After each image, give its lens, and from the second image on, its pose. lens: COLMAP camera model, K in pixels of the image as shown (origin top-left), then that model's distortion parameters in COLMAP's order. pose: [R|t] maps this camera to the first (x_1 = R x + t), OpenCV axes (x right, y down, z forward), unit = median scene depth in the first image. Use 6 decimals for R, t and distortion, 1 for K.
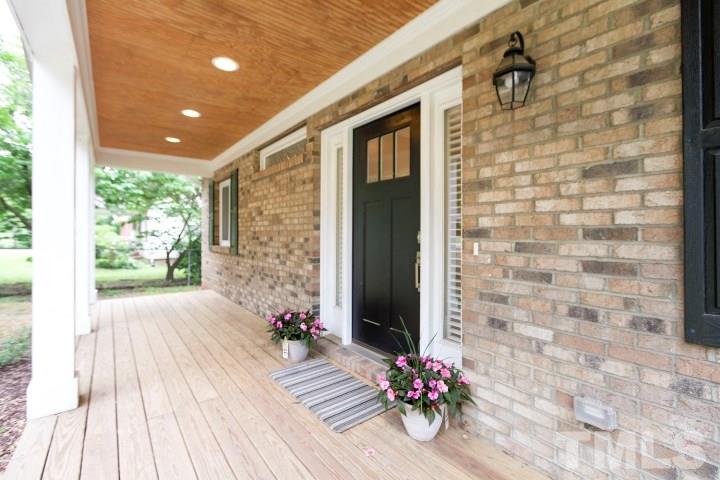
lens RADIAL K [[319.3, 0, 364.1], [0, 319.3, 232.9], [0, 0, 1]] dist [0.004677, 0.001385]
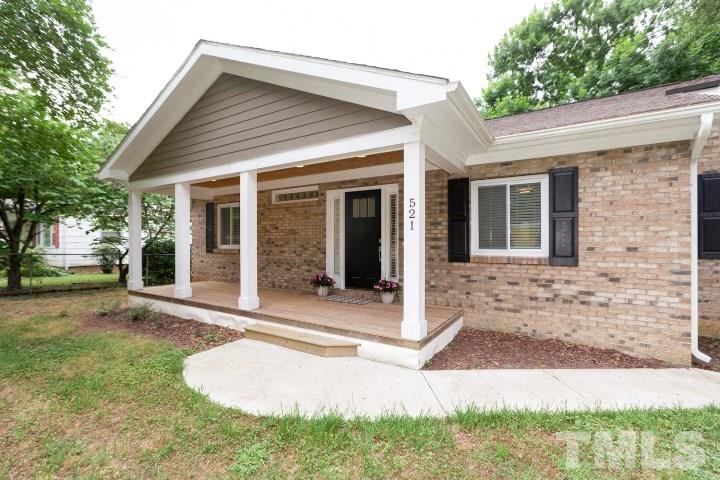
lens RADIAL K [[319.3, 0, 361.0], [0, 319.3, 236.9], [0, 0, 1]] dist [0.004677, 0.001385]
pose [[0.947026, 0.002811, 0.321146, -0.677500], [0.000587, 0.999945, -0.010482, 0.006653], [-0.321158, 0.010115, 0.946972, -1.192656]]
